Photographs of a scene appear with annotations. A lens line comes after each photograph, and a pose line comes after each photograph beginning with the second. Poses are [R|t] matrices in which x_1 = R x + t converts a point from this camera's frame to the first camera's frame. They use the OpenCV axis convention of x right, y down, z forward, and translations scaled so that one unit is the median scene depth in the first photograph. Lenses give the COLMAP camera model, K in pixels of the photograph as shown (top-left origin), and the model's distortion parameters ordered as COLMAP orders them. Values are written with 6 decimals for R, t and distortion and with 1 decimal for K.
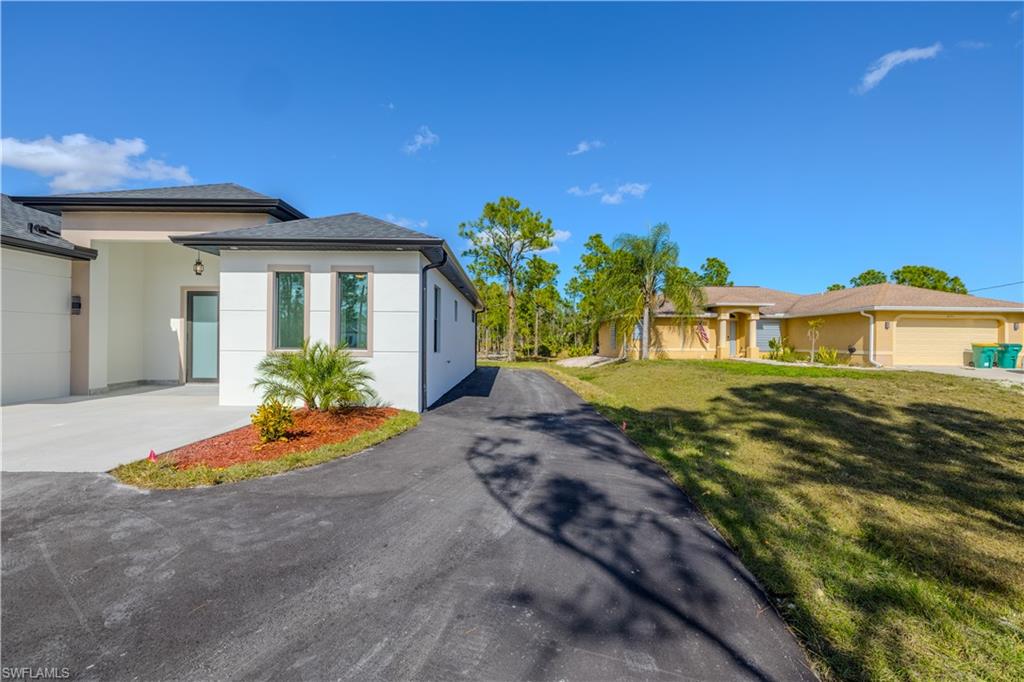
lens RADIAL K [[428.8, 0, 511.4], [0, 428.8, 340.6], [0, 0, 1]] dist [0.001200, 0.000449]
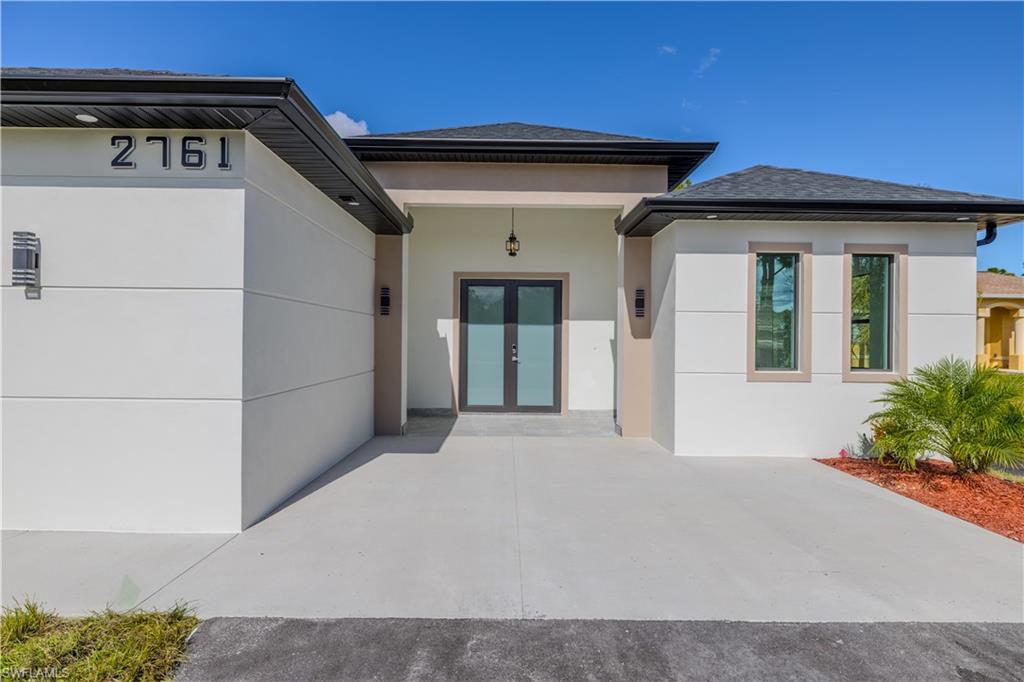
lens RADIAL K [[556.9, 0, 514.4], [0, 556.9, 341.5], [0, 0, 1]] dist [0.002846, 0.000014]
pose [[0.999924, 0.002031, 0.012169, -0.819762], [-0.002090, 0.999986, 0.004870, -0.024039], [-0.012159, -0.004895, 0.999914, 0.127981]]
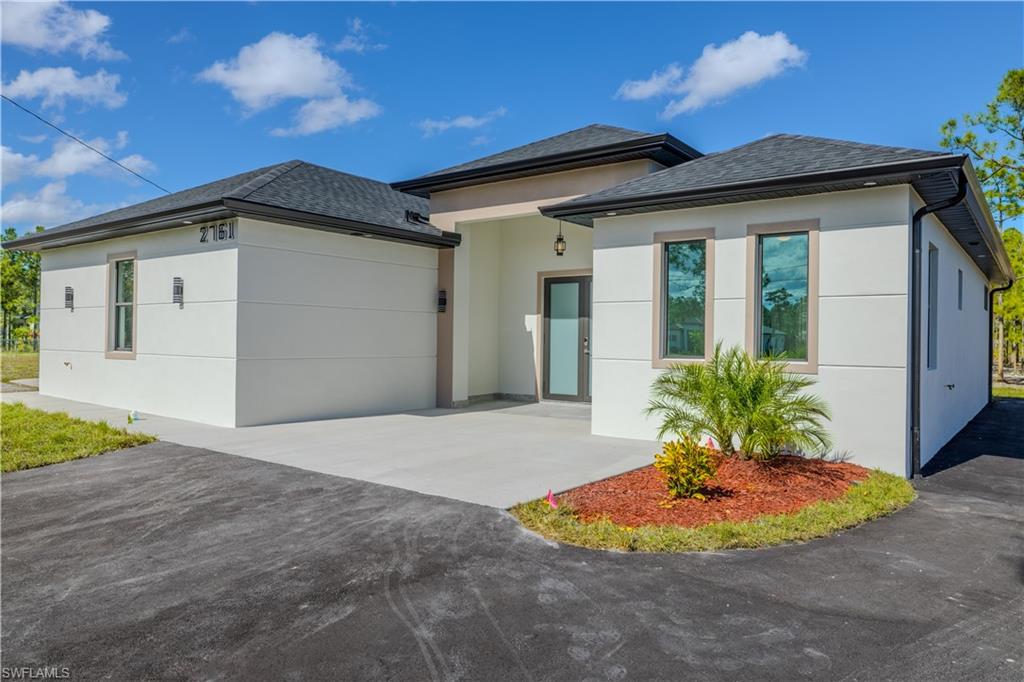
lens RADIAL K [[700.9, 0, 513.9], [0, 700.9, 340.6], [0, 0, 1]] dist [0.000316, 0.009142]
pose [[0.795438, 0.002892, -0.606029, -0.062702], [-0.005624, 0.999981, -0.002610, -0.002273], [0.606009, 0.005484, 0.795439, -0.013849]]
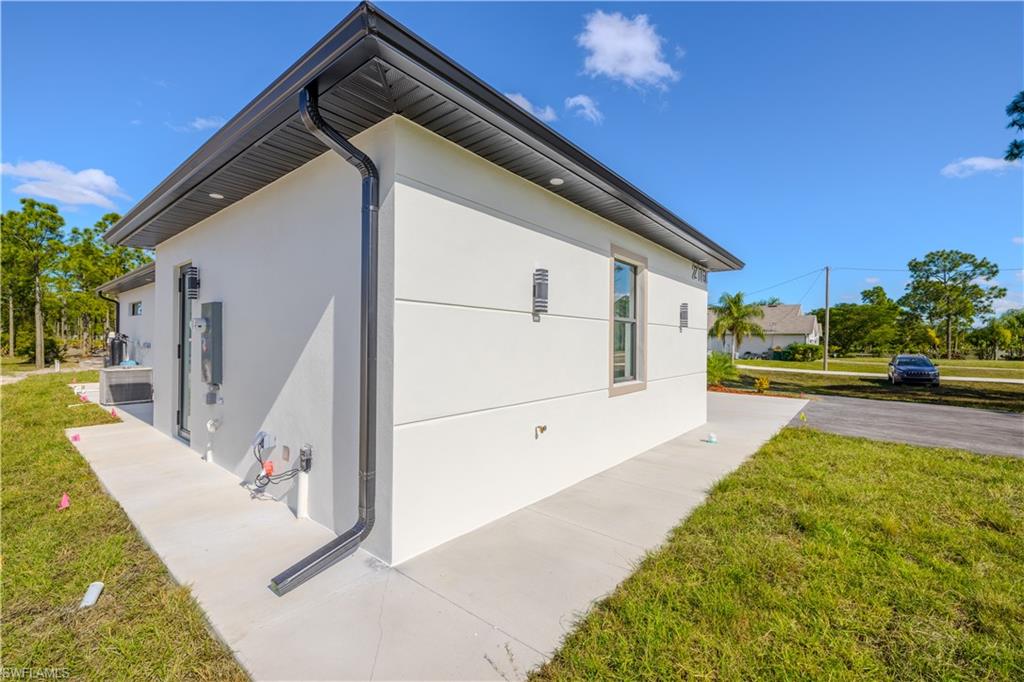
lens RADIAL K [[428.8, 0, 512.4], [0, 428.8, 343.9], [0, 0, 1]] dist [0.001200, 0.000449]
pose [[0.636486, -0.000500, 0.771288, -1.970722], [0.001771, 0.999998, -0.000813, -0.034089], [-0.771286, 0.001884, 0.636486, 0.318427]]
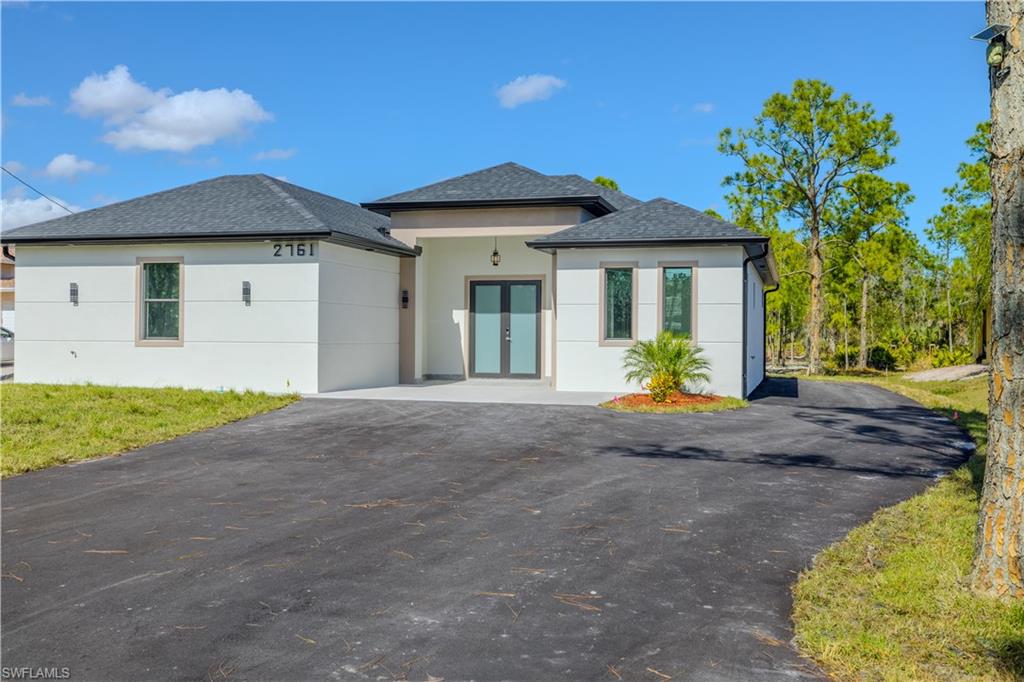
lens RADIAL K [[994.7, 0, 512.4], [0, 994.7, 342.7], [0, 0, 1]] dist [0.002074, 0.000000]
pose [[0.960418, 0.000799, -0.278560, -0.067843], [-0.000068, 0.999997, 0.002635, 0.018175], [0.278562, -0.002512, 0.960415, -1.296670]]
